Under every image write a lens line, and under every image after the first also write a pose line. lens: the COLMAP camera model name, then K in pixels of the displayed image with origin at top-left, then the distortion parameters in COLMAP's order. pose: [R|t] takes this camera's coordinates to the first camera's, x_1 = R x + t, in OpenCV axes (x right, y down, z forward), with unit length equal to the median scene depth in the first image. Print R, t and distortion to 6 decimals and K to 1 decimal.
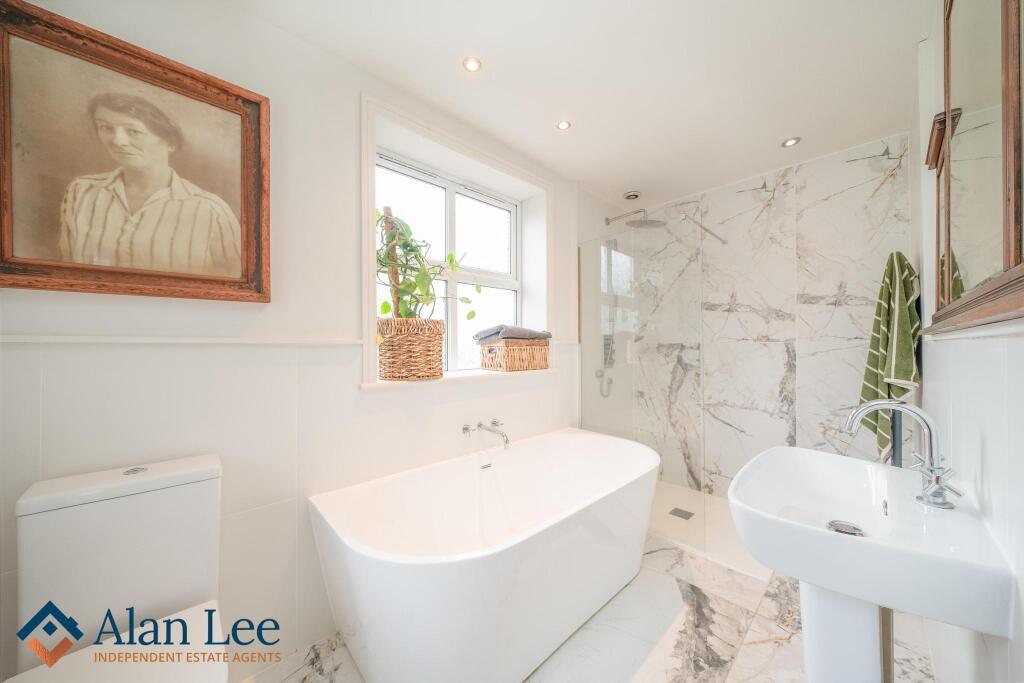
lens RADIAL K [[359.3, 0, 513.3], [0, 359.3, 347.7], [0, 0, 1]] dist [-0.000520, -0.000067]
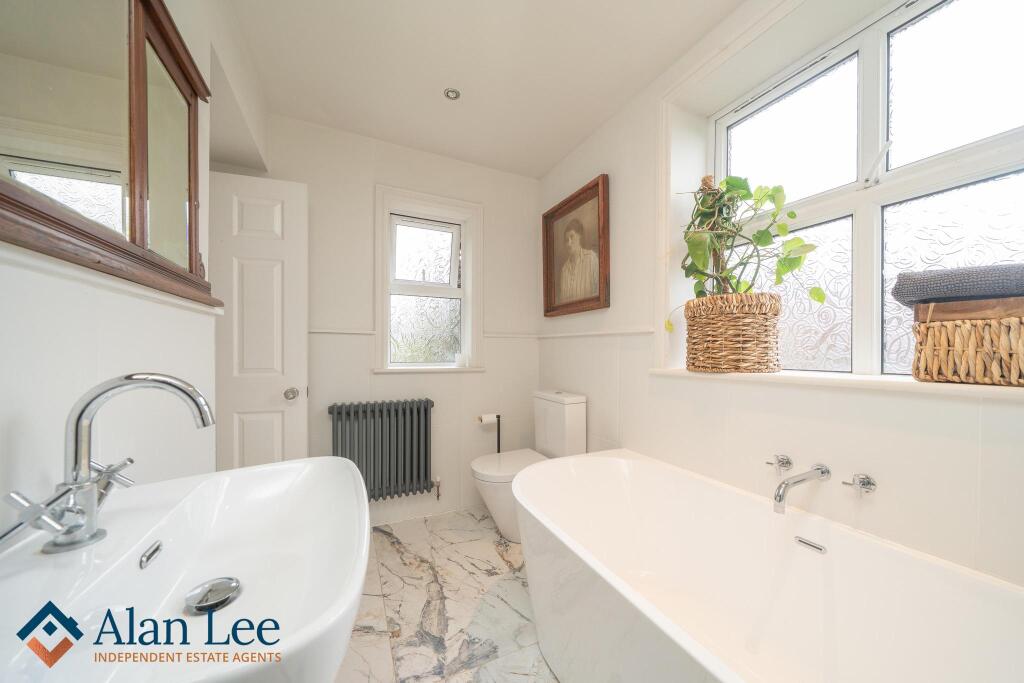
lens RADIAL K [[359.3, 0, 513.3], [0, 359.3, 347.7], [0, 0, 1]] dist [-0.000520, -0.000067]
pose [[-0.321287, 0.001386, -0.946981, 1.002306], [0.000217, 0.999999, 0.001390, 0.050072], [0.946982, 0.000241, -0.321287, 1.266922]]
